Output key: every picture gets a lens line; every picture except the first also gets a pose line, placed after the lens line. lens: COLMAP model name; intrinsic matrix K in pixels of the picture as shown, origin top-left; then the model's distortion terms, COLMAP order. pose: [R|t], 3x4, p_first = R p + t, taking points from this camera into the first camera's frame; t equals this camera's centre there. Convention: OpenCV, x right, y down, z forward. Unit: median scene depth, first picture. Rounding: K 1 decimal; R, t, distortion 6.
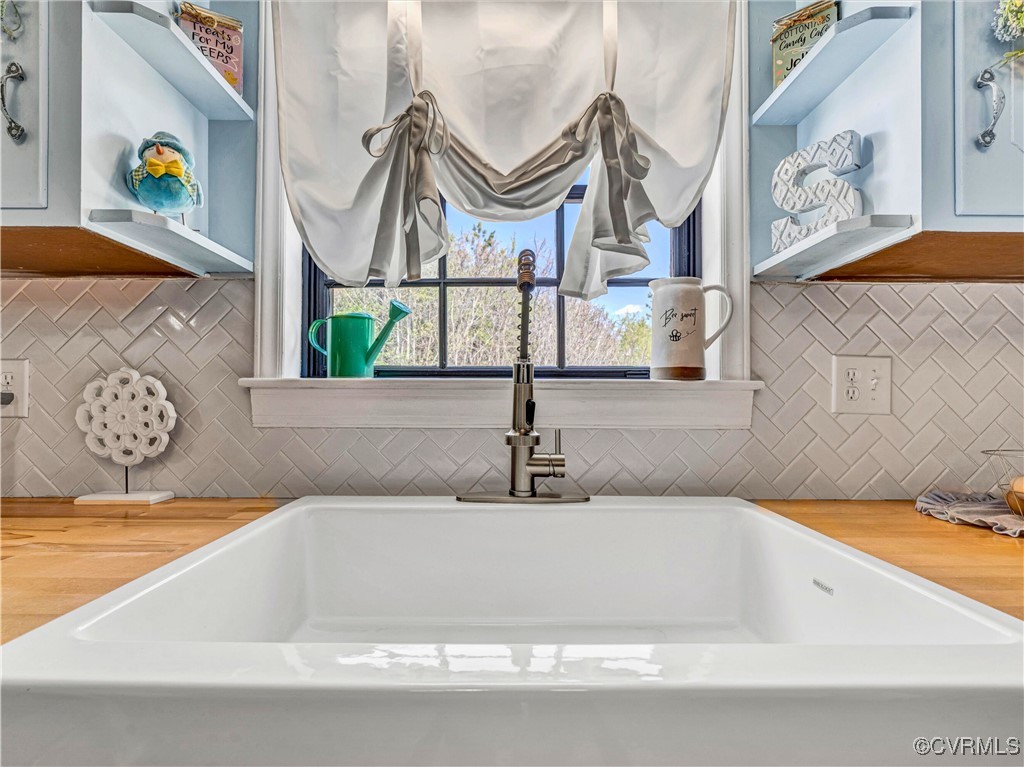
lens RADIAL K [[448.7, 0, 515.9], [0, 448.7, 389.5], [0, 0, 1]] dist [-0.001048, -0.000340]
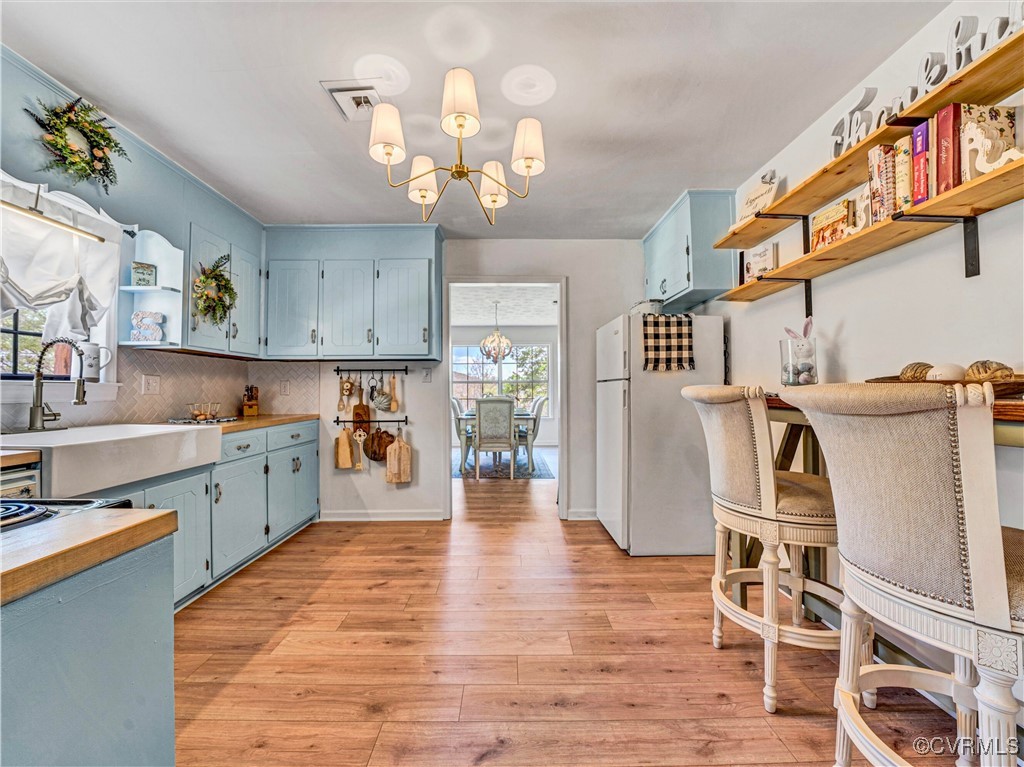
lens RADIAL K [[409.5, 0, 512.0], [0, 409.5, 383.5], [0, 0, 1]] dist [0.000721, 0.000040]
pose [[-0.010158, 0.013305, 0.999860, -2.085358], [-0.023201, 0.999639, -0.013537, -0.040283], [-0.999679, -0.023335, -0.009846, -1.449237]]
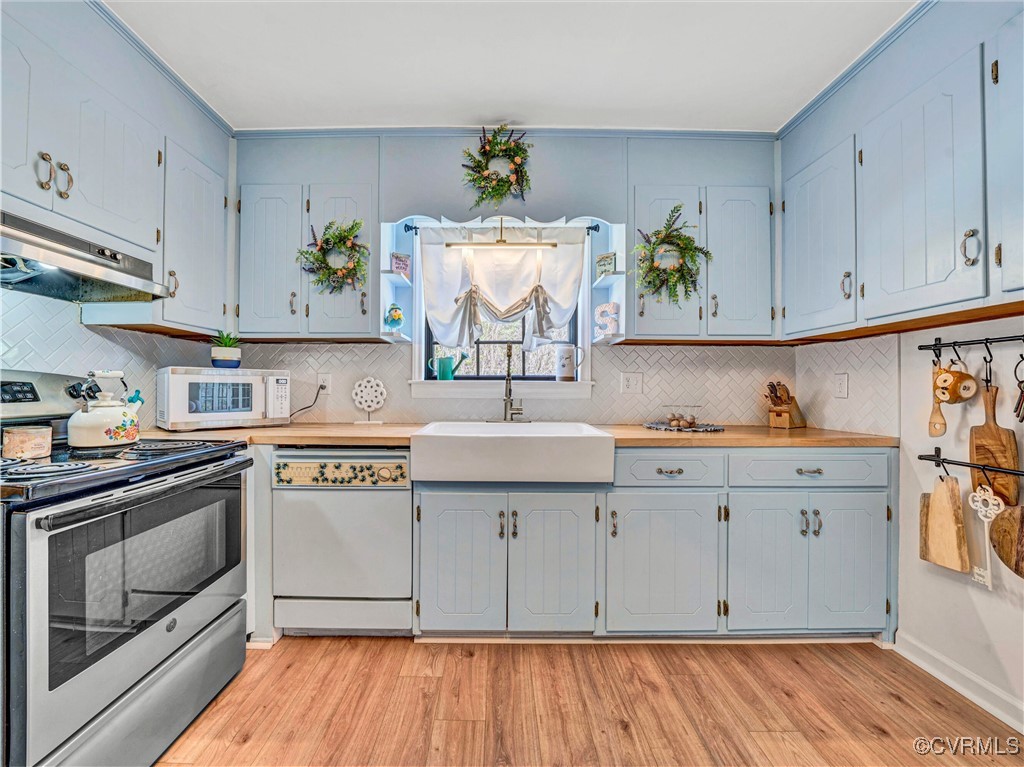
lens RADIAL K [[403.5, 0, 501.0], [0, 403.5, 388.3], [0, 0, 1]] dist [-0.024369, 0.000039]
pose [[0.999963, 0.001379, -0.008495, -0.010649], [-0.001177, 0.999719, 0.023688, -0.036880], [0.008526, -0.023677, 0.999683, -1.548202]]
